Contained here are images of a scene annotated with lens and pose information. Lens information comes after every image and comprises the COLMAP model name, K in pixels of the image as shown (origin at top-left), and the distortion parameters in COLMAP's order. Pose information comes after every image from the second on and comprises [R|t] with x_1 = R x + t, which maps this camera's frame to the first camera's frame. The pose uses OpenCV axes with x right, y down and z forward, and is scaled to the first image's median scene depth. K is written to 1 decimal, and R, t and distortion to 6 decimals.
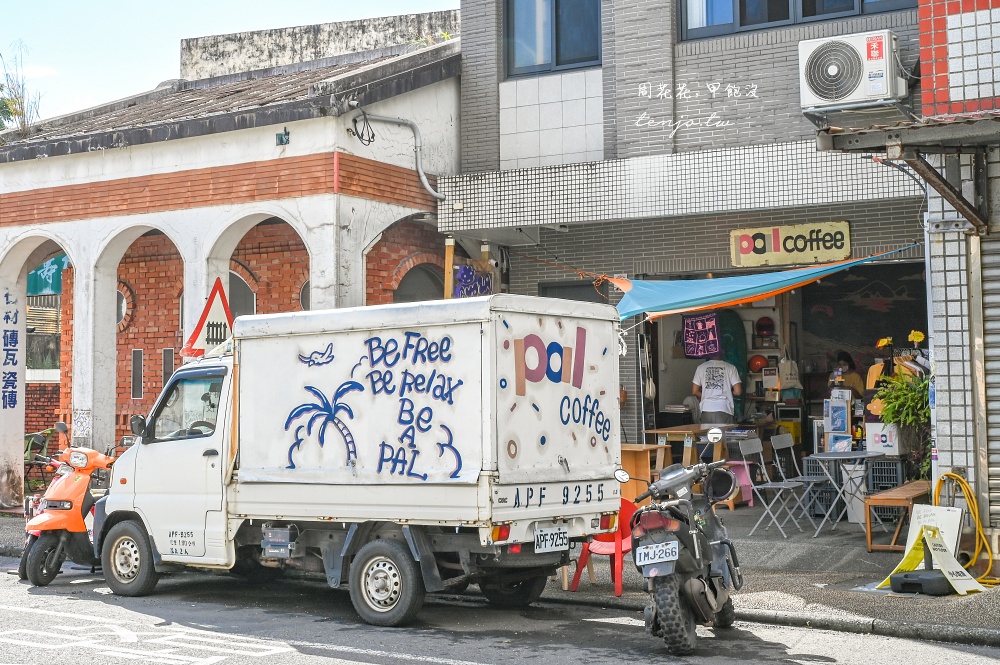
lens RADIAL K [[1379.2, 0, 500.1], [0, 1379.2, 329.2], [0, 0, 1]] dist [0.028631, 0.000000]
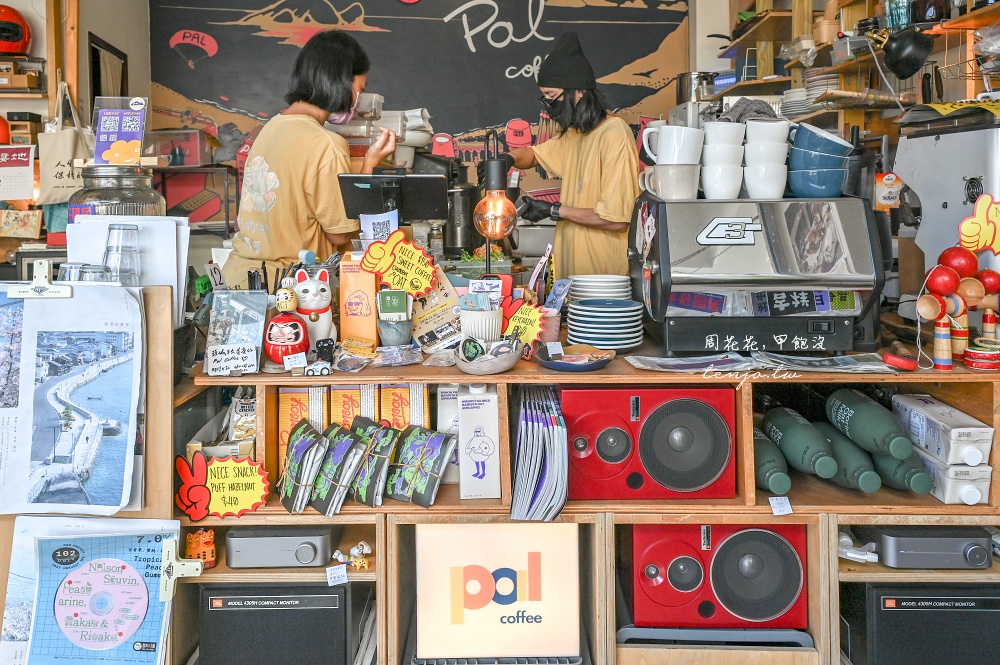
lens RADIAL K [[699.2, 0, 487.3], [0, 699.2, 217.6], [0, 0, 1]] dist [0.039872, 0.002012]
pose [[0.859616, -0.013501, 0.510762, 0.239255], [-0.022632, 0.997663, 0.064462, 0.037185], [-0.510439, -0.066972, 0.857302, 0.898556]]
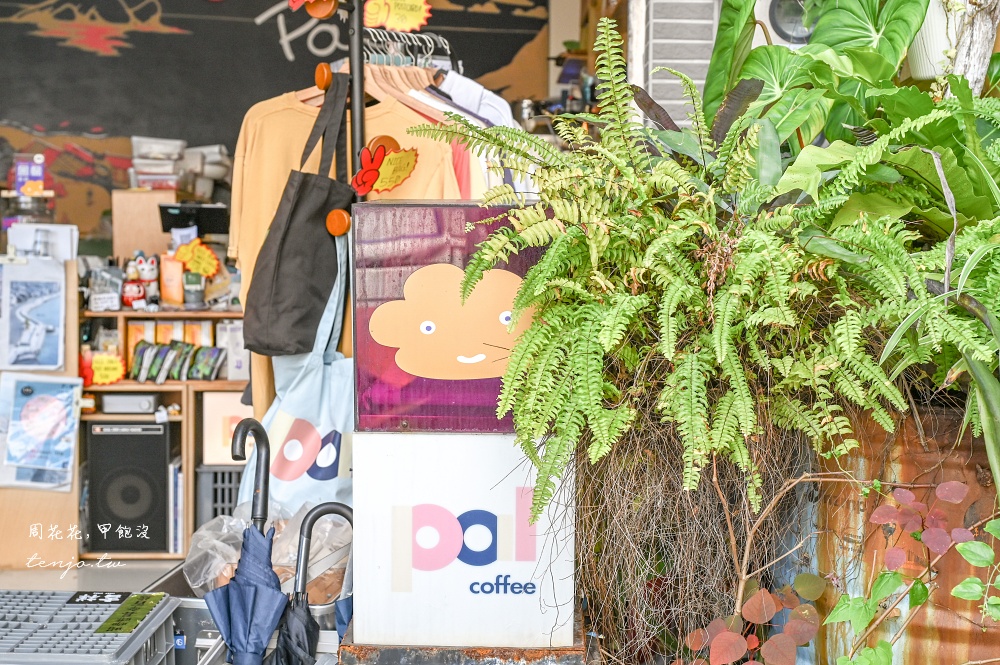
lens RADIAL K [[1348.9, 0, 500.1], [0, 1348.9, 330.4], [0, 0, 1]] dist [-0.018250, 0.000000]
pose [[0.808951, -0.015601, 0.587670, 0.154368], [-0.048119, 0.994536, 0.092639, 0.034480], [-0.585904, -0.103218, 0.803780, 0.700679]]
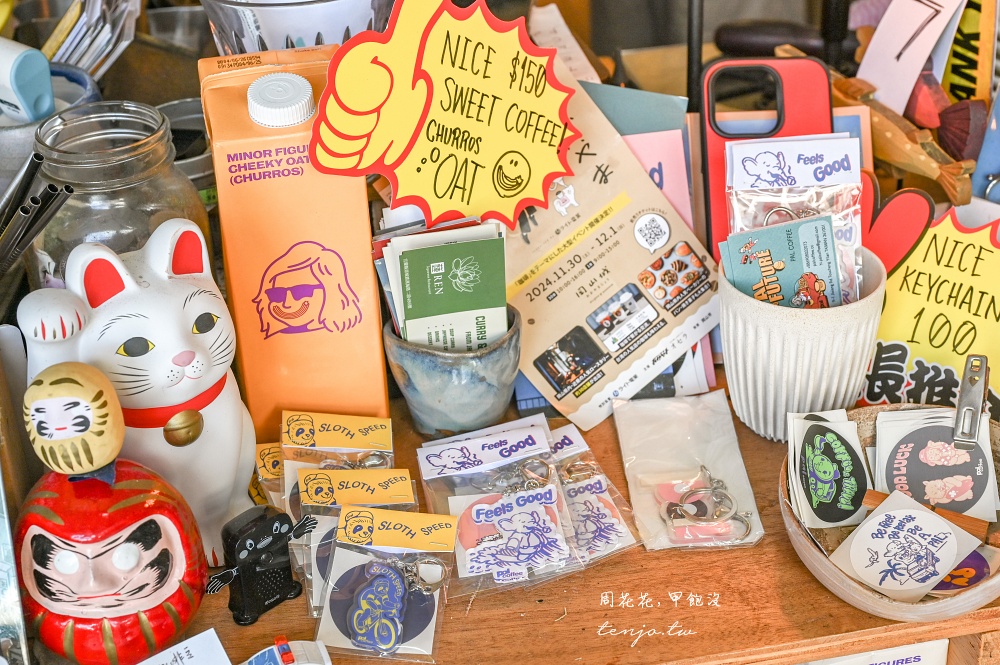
lens RADIAL K [[1537.4, 0, 499.9], [0, 1537.4, 331.6], [0, 0, 1]] dist [0.013657, 0.000000]
pose [[0.733392, -0.374042, 0.567653, 0.246962], [-0.002332, 0.833632, 0.552316, 0.028277], [-0.679802, -0.406387, 0.610506, 0.948984]]
